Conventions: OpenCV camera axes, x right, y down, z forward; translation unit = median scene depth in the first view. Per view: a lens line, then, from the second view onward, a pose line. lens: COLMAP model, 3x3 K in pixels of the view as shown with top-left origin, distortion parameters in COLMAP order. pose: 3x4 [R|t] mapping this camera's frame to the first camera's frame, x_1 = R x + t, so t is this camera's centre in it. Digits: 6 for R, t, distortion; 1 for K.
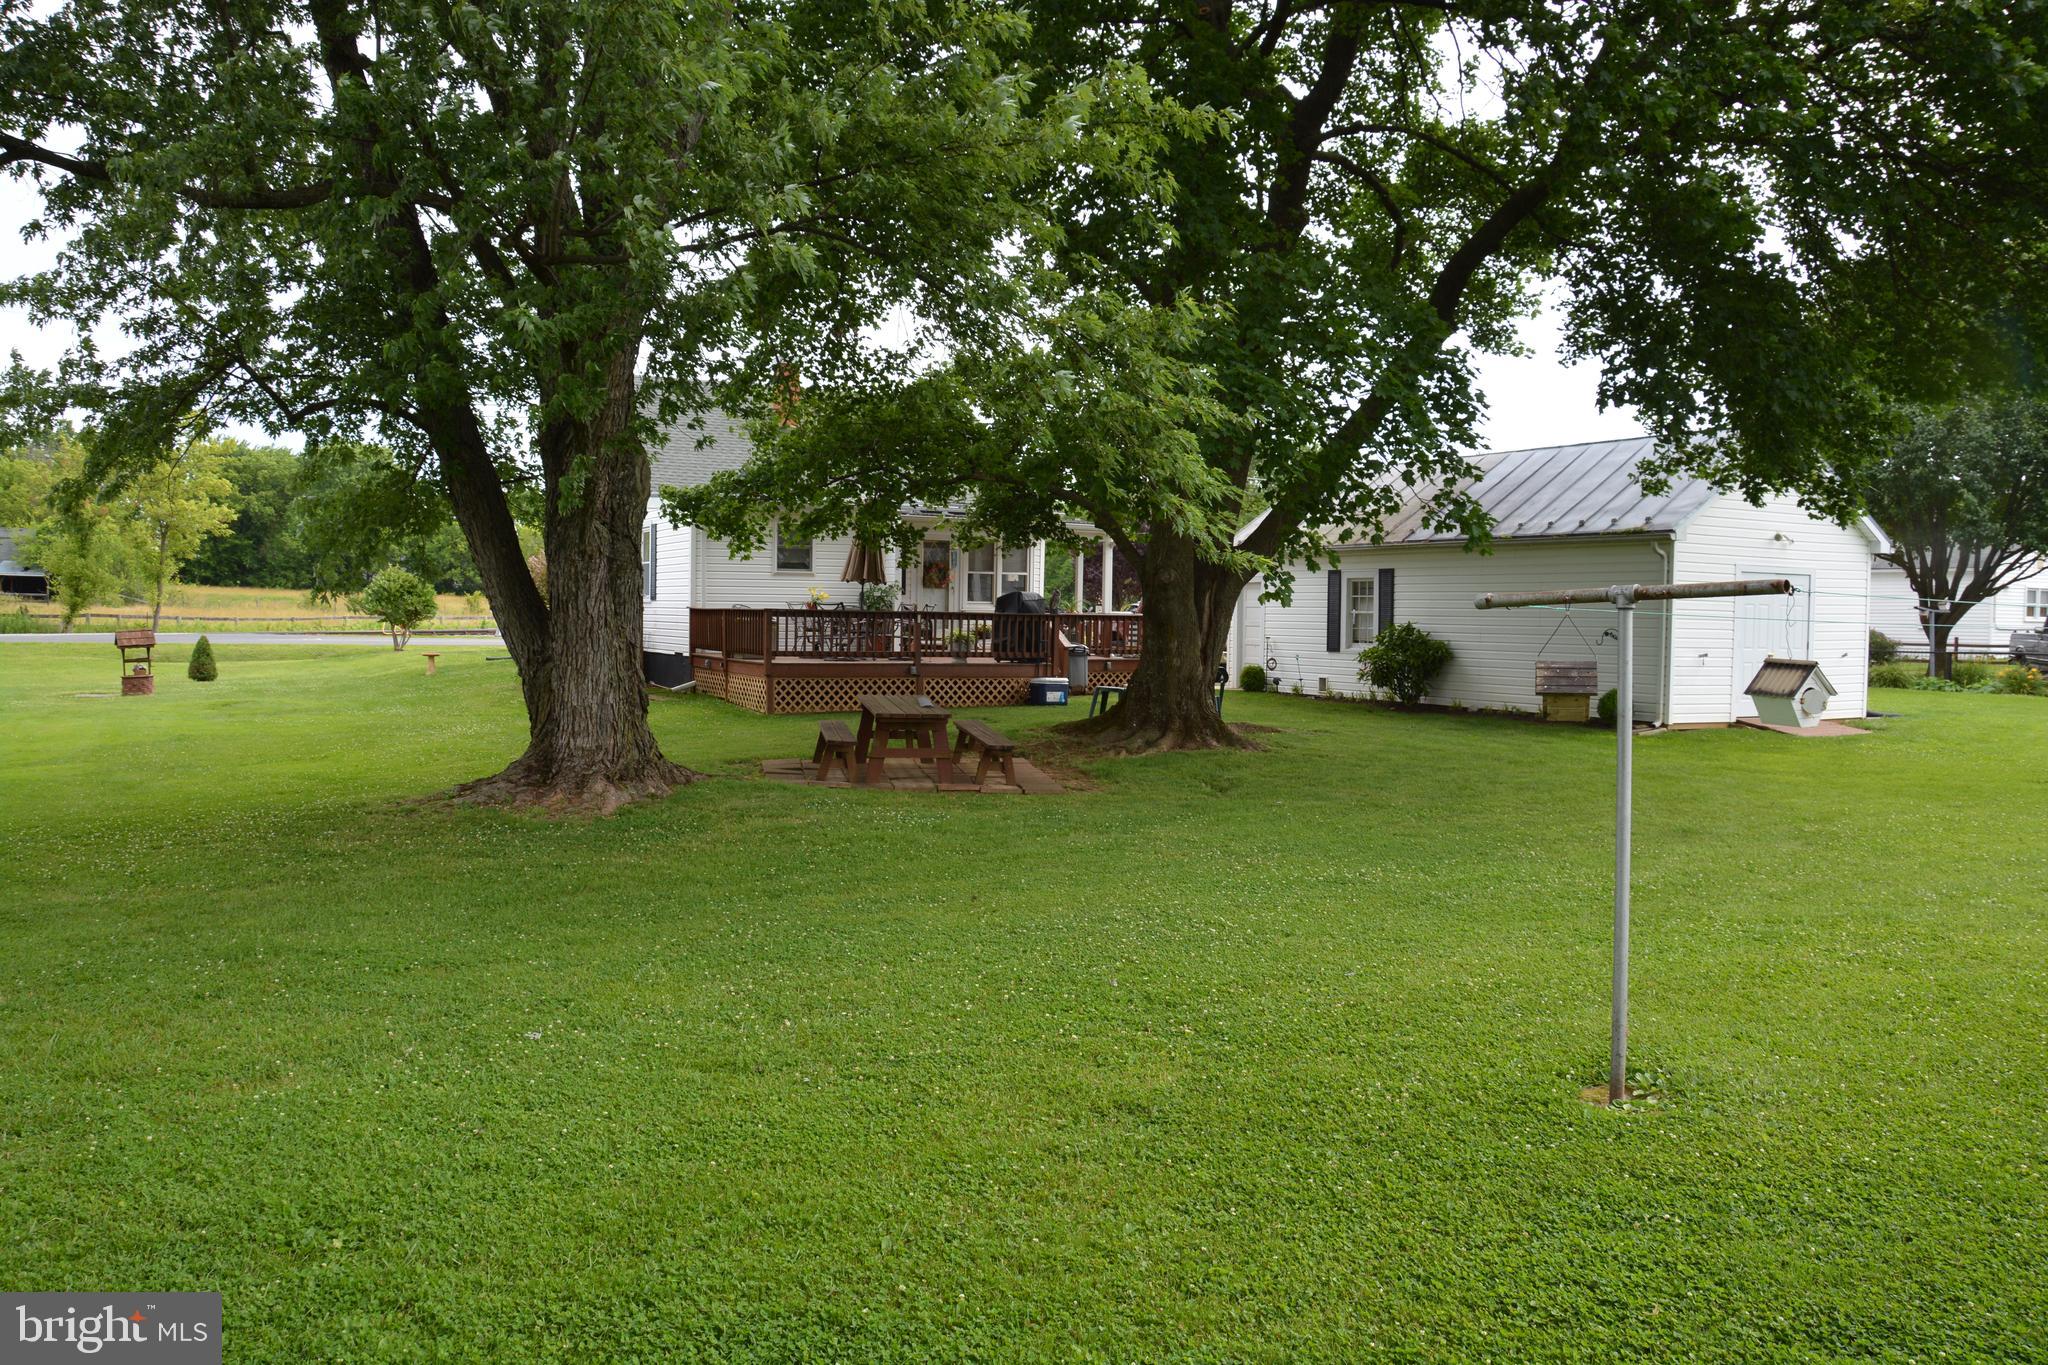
lens RADIAL K [[1614.5, 0, 1019.3], [0, 1614.5, 683.9], [0, 0, 1]] dist [-0.142489, 0.095089]
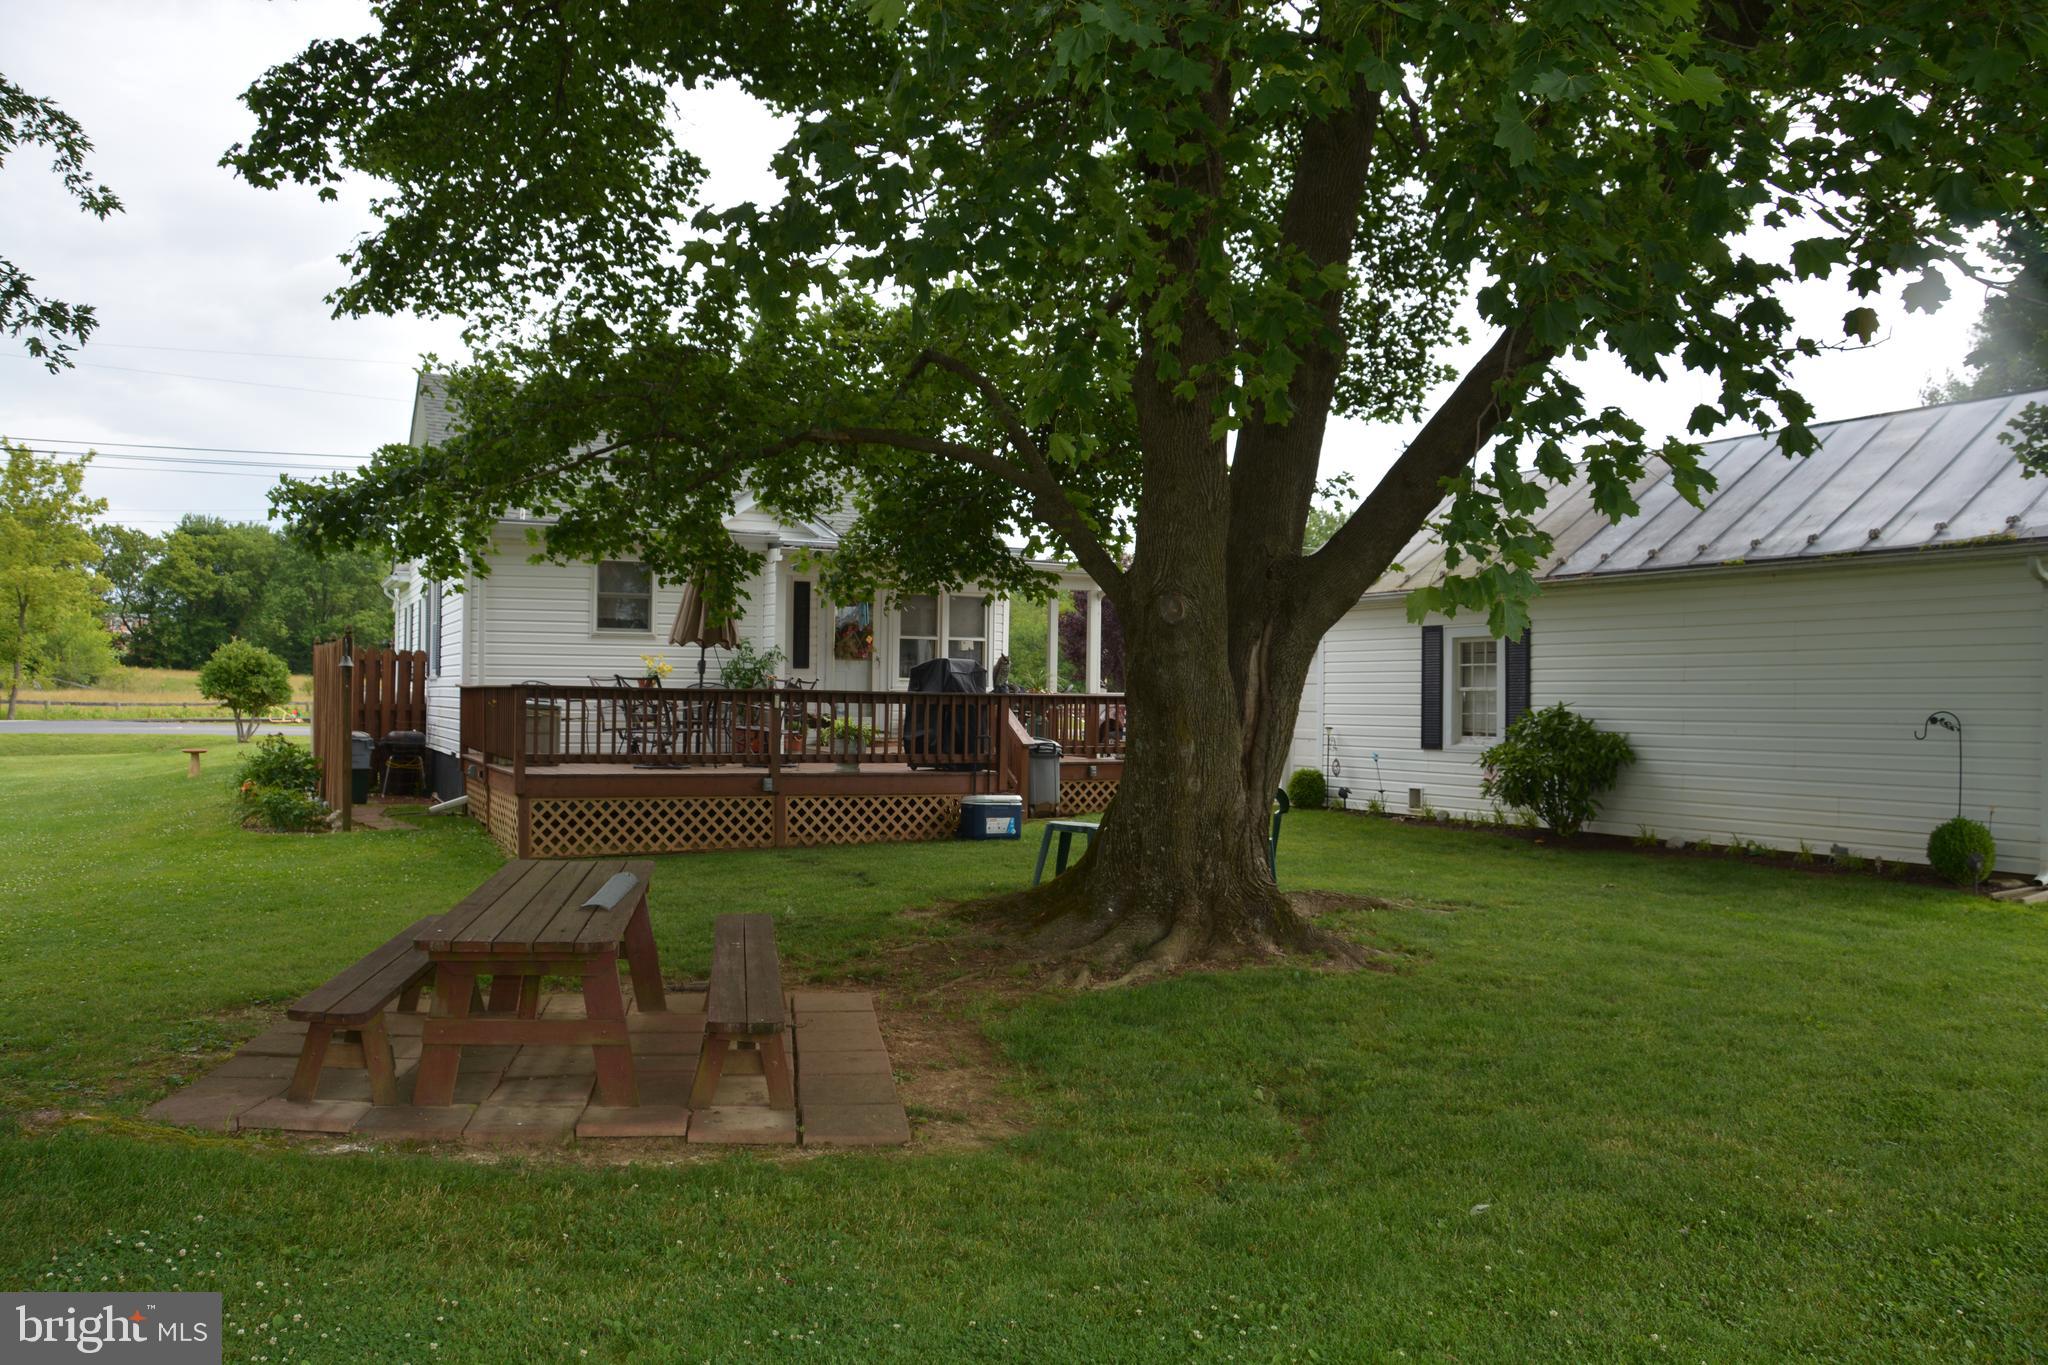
lens RADIAL K [[1614.5, 0, 1023.6], [0, 1614.5, 687.5], [0, 0, 1]] dist [-0.142489, 0.095089]
pose [[0.999952, -0.003325, -0.009168, 0.034869], [0.002854, 0.998696, -0.050974, -0.012829], [0.009326, 0.050946, 0.998658, 0.352218]]
